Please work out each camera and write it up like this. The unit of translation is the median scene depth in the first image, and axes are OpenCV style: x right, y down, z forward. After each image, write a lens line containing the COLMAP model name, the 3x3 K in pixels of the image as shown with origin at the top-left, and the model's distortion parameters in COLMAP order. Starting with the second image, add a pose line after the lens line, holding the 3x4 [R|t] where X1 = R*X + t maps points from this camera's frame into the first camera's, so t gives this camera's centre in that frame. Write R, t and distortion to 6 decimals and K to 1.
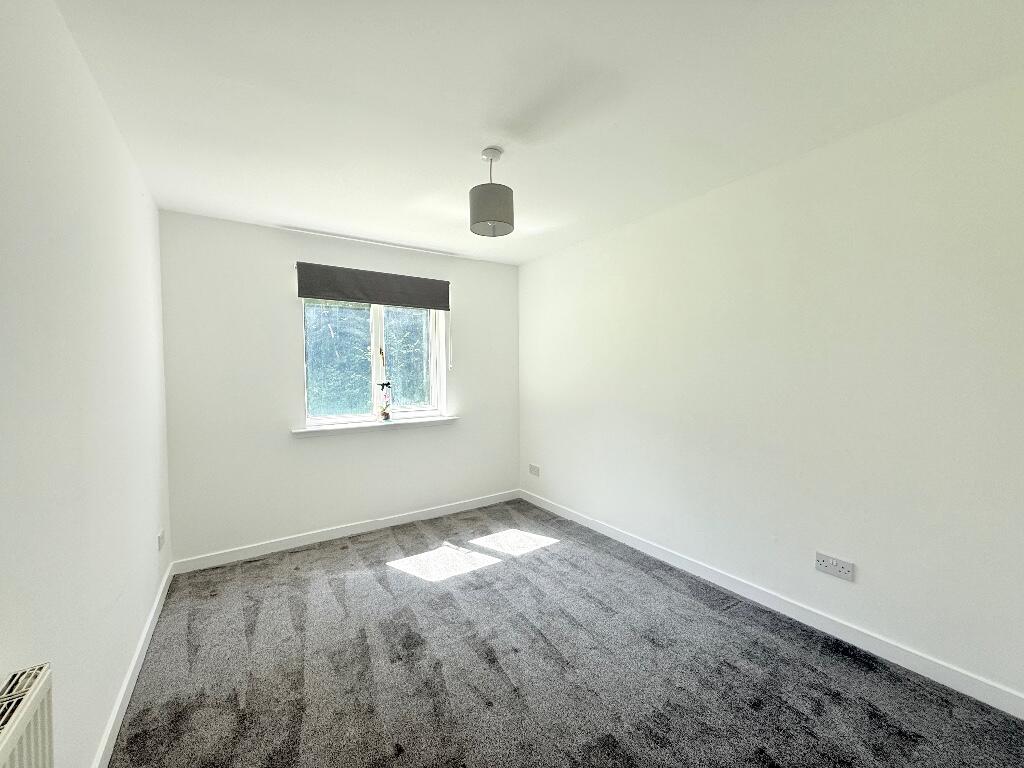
lens RADIAL K [[404.1, 0, 510.2], [0, 404.1, 386.5], [0, 0, 1]] dist [0.000850, 0.000218]
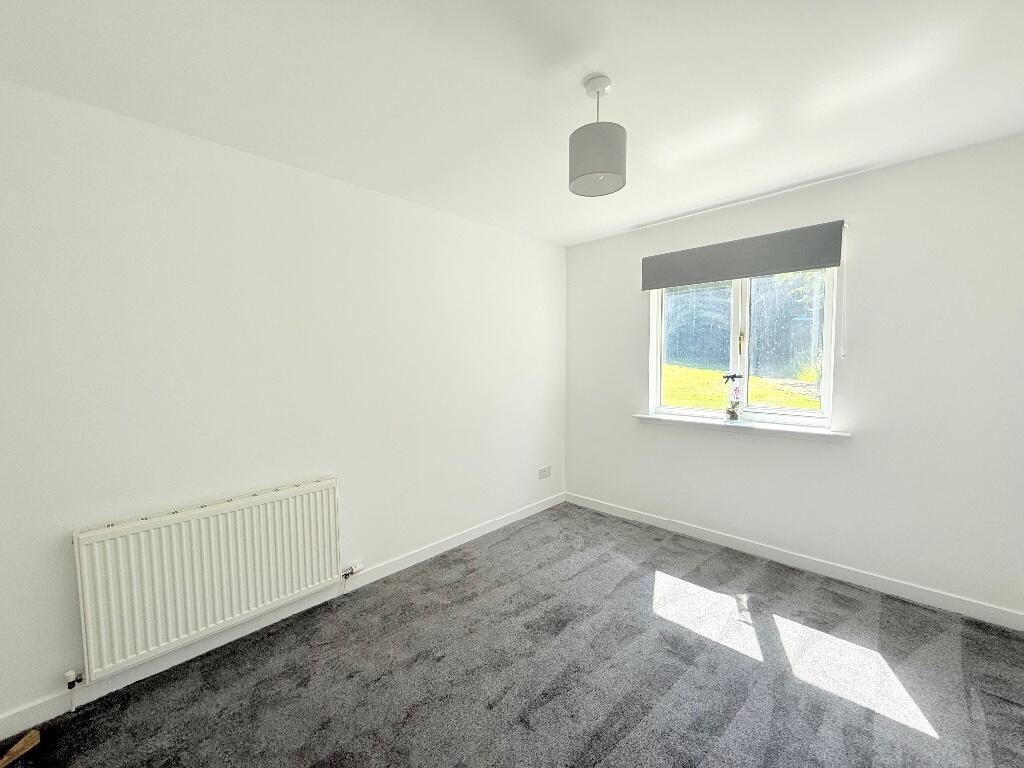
lens RADIAL K [[404.1, 0, 510.2], [0, 404.1, 386.5], [0, 0, 1]] dist [0.000850, 0.000218]
pose [[0.200224, 0.072387, -0.977072, 0.454050], [-0.023297, 0.997337, 0.069114, -0.035244], [0.979473, 0.008925, 0.201377, 0.438199]]
